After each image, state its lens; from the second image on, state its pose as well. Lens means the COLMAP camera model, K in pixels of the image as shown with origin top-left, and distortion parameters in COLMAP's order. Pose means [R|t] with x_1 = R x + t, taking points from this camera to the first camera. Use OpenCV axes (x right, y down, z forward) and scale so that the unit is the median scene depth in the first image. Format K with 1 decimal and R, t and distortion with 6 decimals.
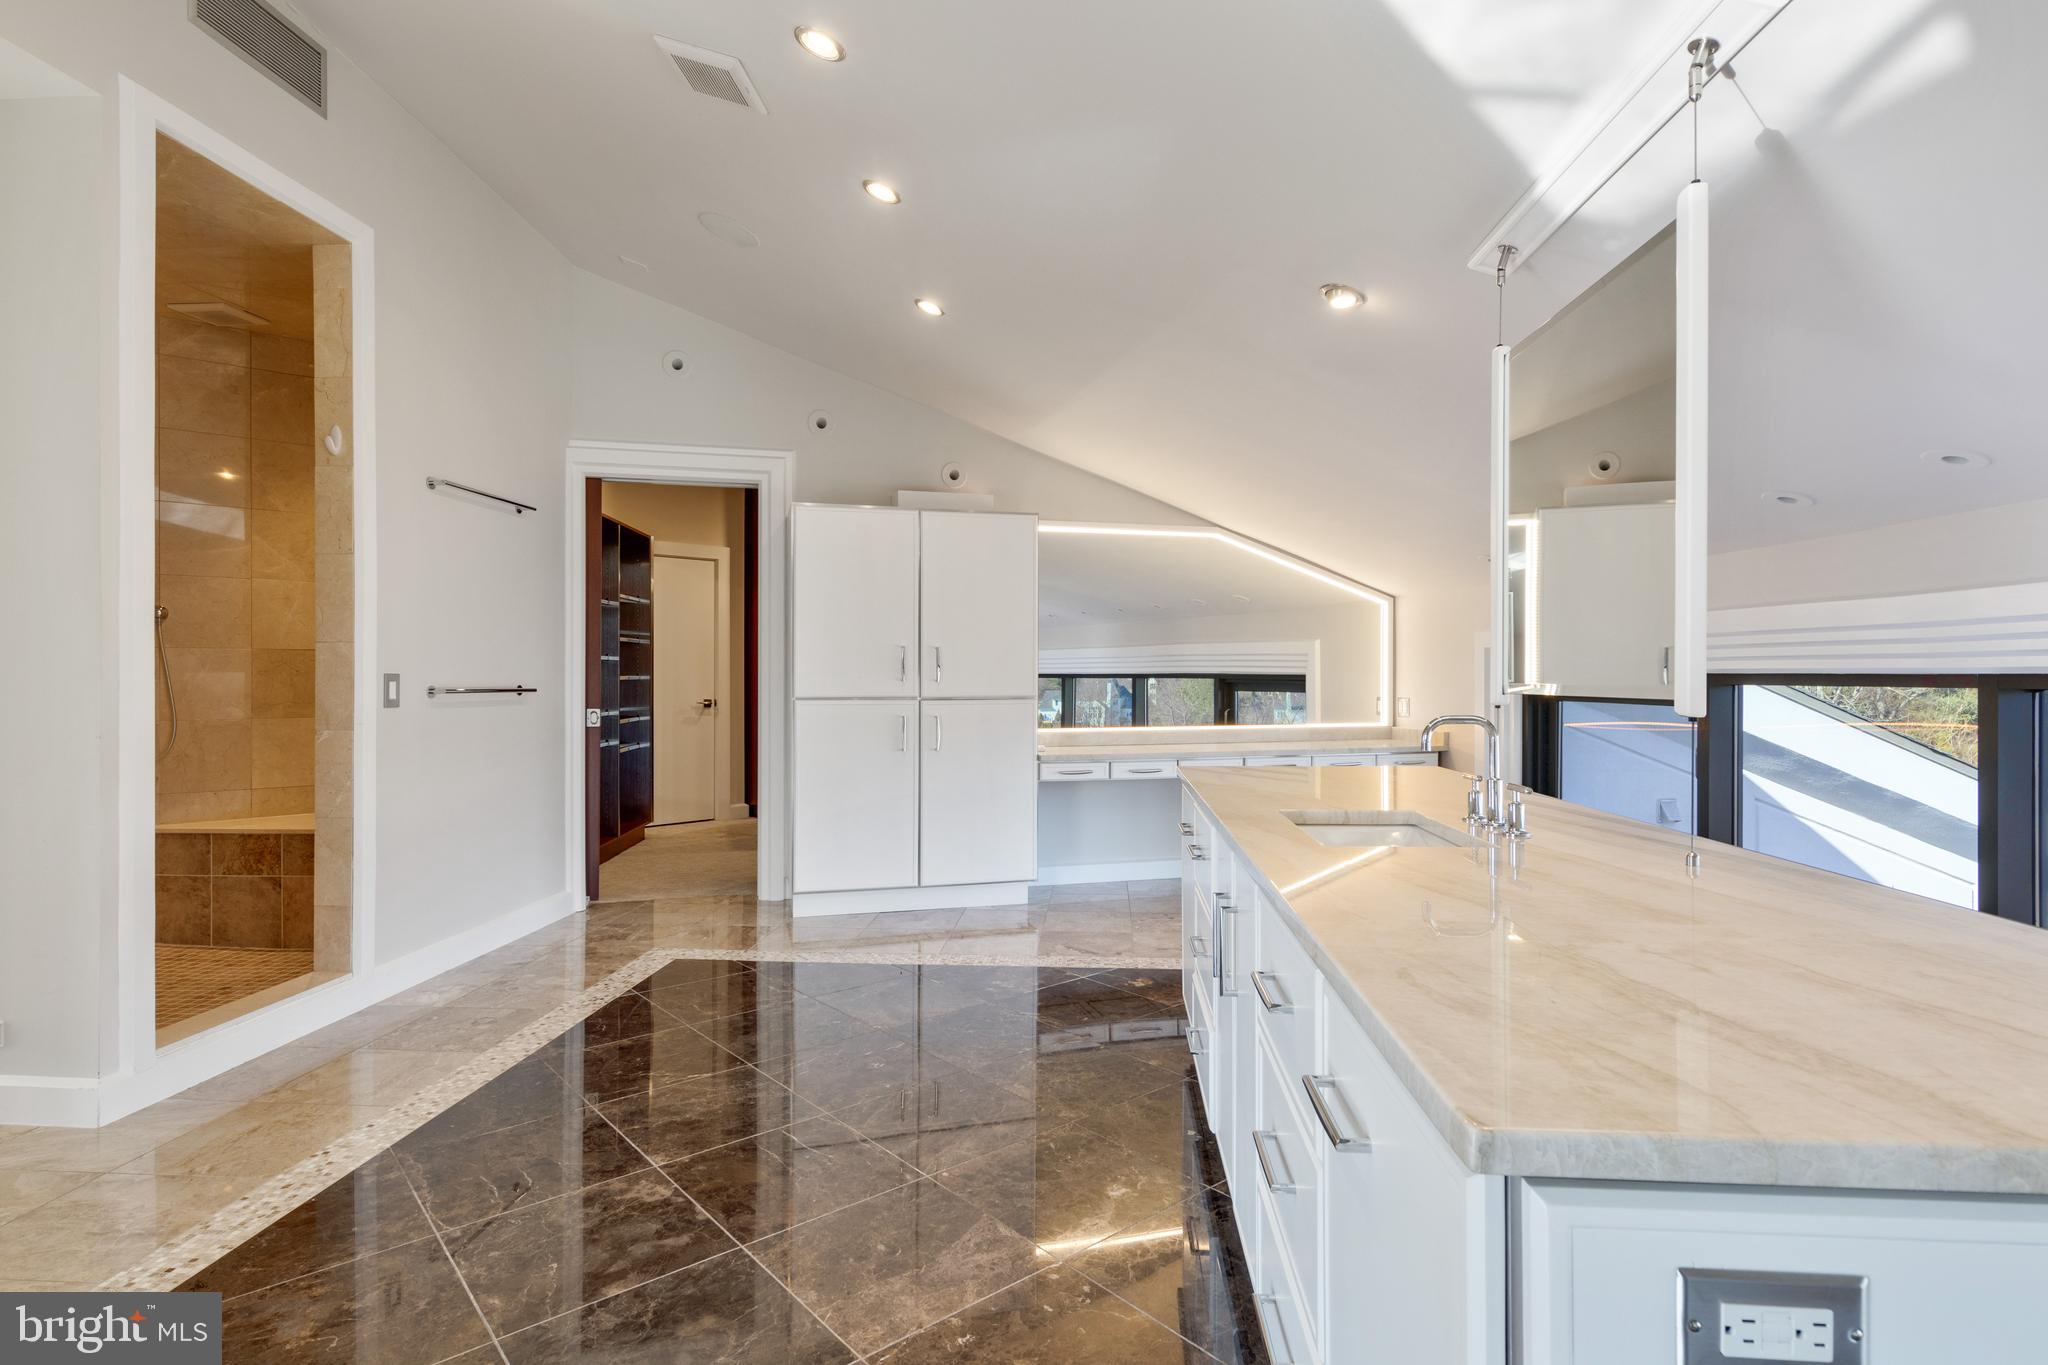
lens RADIAL K [[1049.9, 0, 1026.7], [0, 1049.9, 671.3], [0, 0, 1]] dist [0.011877, -0.000804]
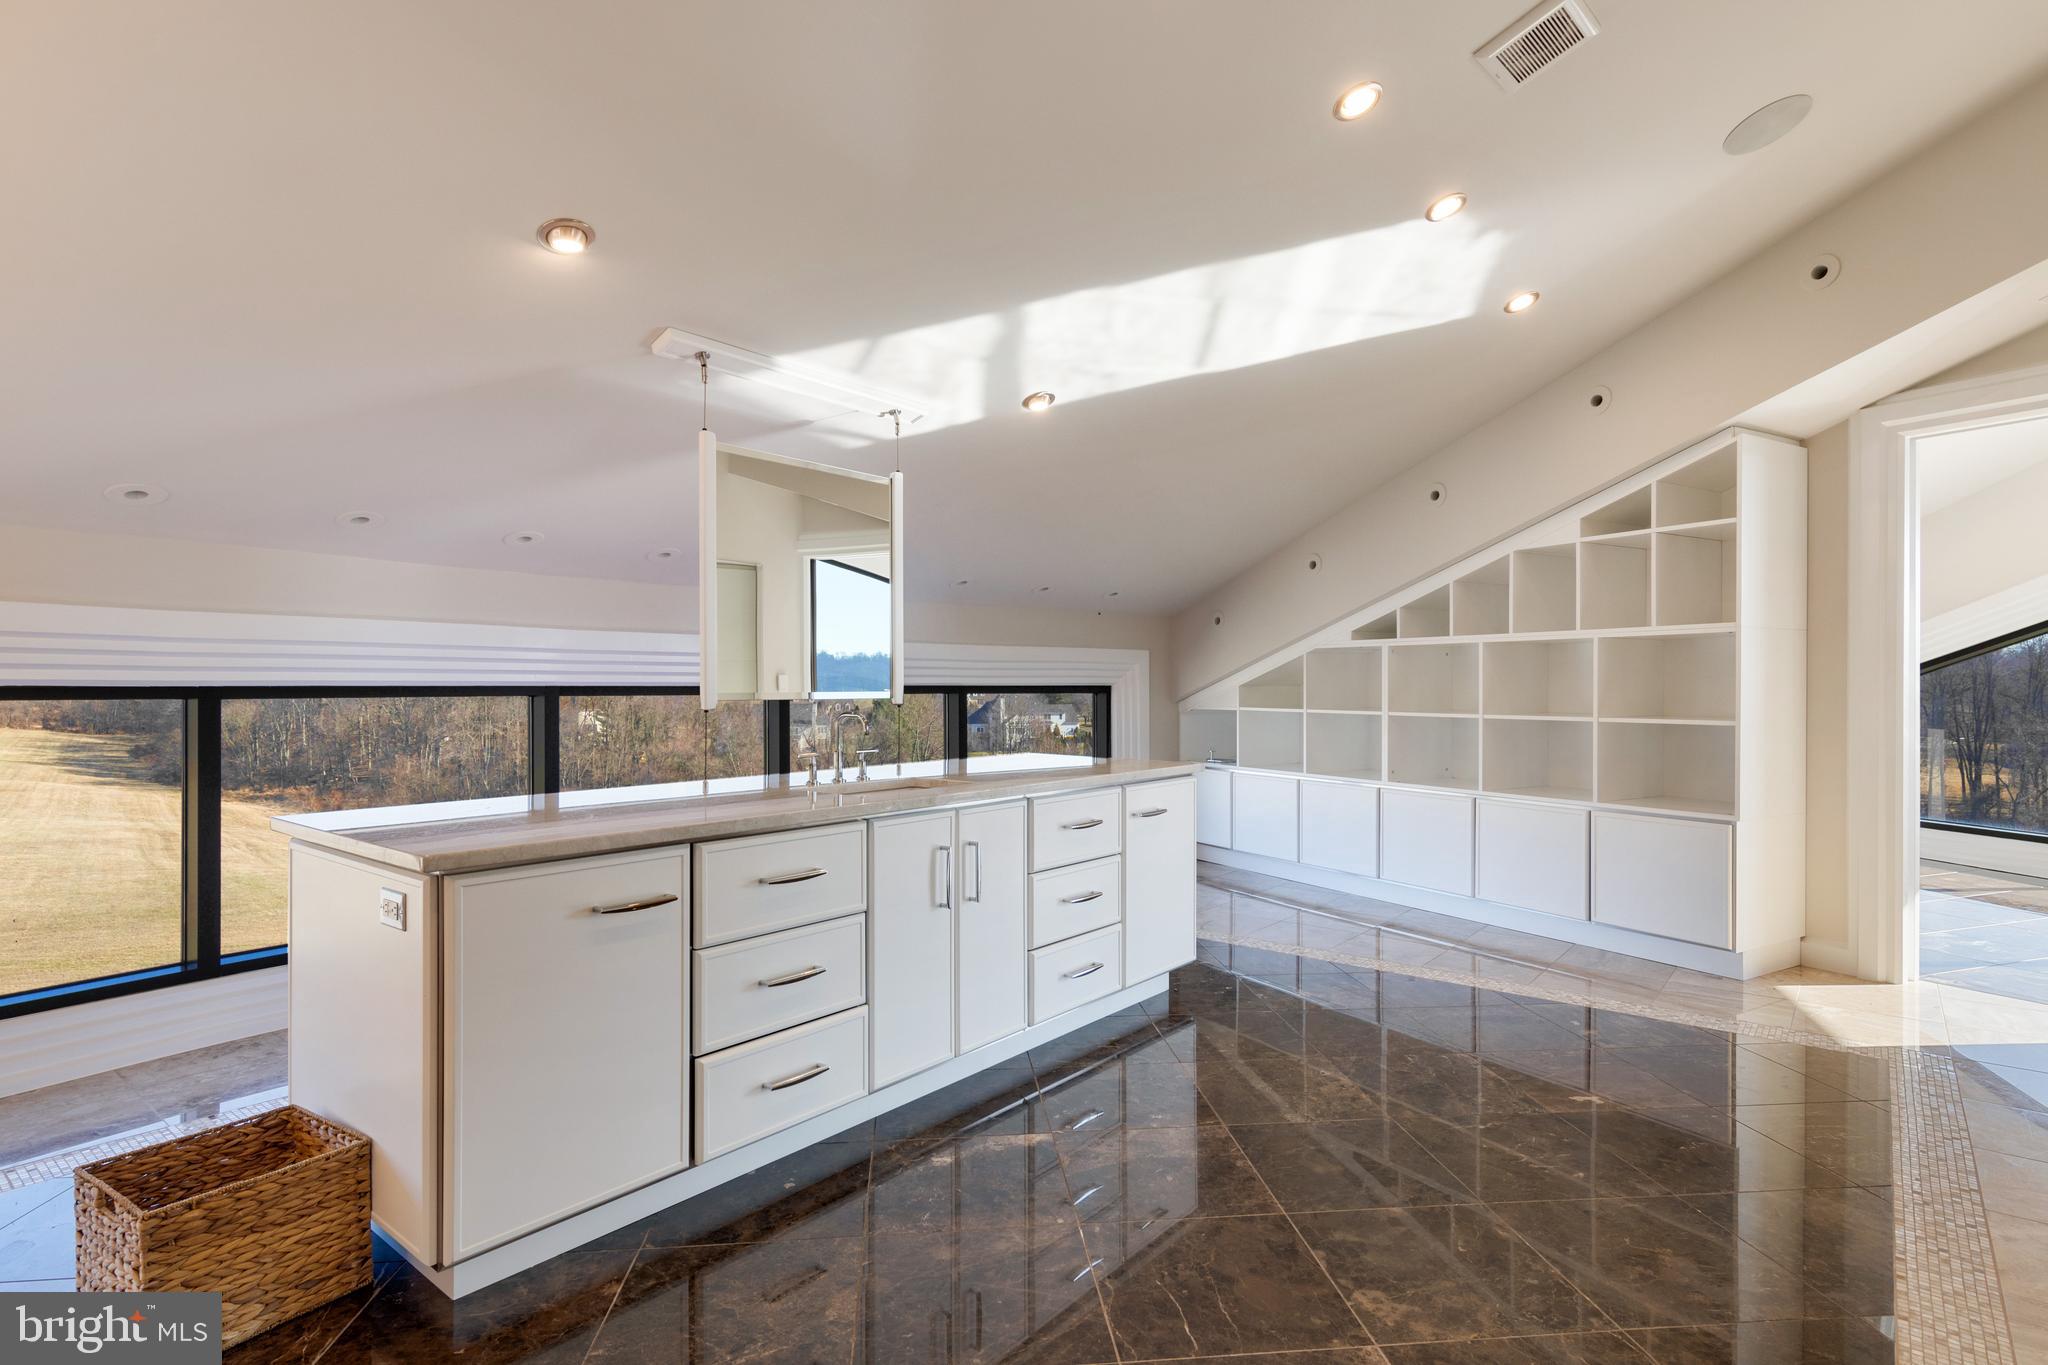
lens RADIAL K [[1049.9, 0, 1025.5], [0, 1049.9, 690.6], [0, 0, 1]] dist [0.011877, -0.000804]
pose [[-0.824316, -0.001195, 0.566129, -0.610722], [0.000528, 0.999996, 0.002879, 0.005497], [-0.566130, 0.002672, -0.824311, 1.882782]]
